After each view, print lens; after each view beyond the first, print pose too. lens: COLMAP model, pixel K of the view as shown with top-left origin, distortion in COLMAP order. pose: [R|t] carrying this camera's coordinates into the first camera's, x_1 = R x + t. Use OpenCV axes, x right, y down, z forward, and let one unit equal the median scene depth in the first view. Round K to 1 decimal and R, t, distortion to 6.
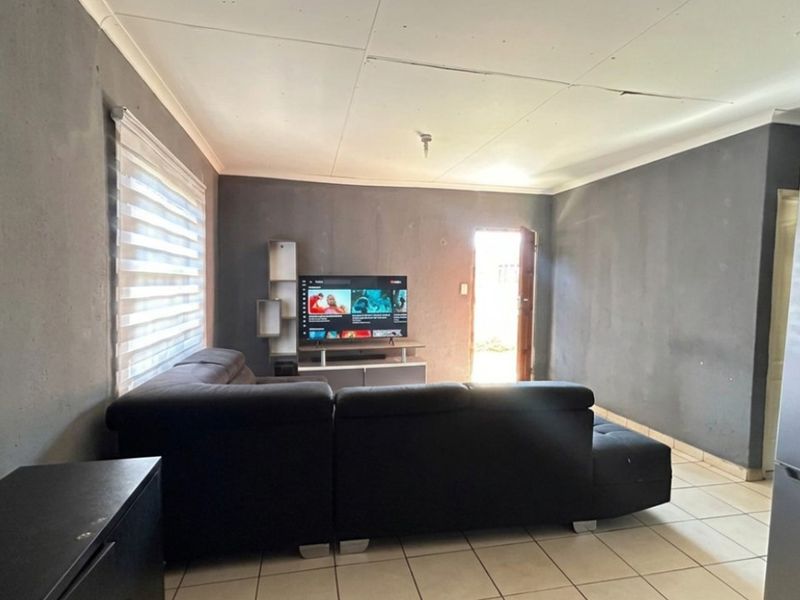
lens RADIAL K [[452.0, 0, 401.1], [0, 452.0, 305.0], [0, 0, 1]] dist [-0.001719, 0.001519]
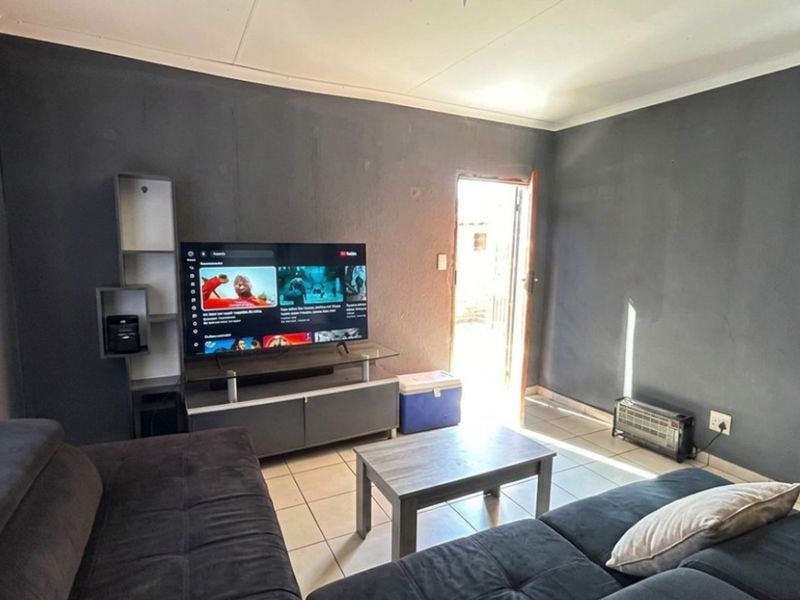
lens RADIAL K [[452.0, 0, 400.9], [0, 452.0, 292.9], [0, 0, 1]] dist [-0.001719, 0.001519]
pose [[0.965830, -0.025868, 0.257883, -0.106615], [0.011603, 0.998325, 0.056683, -0.031293], [-0.258917, -0.051754, 0.964512, 0.379433]]
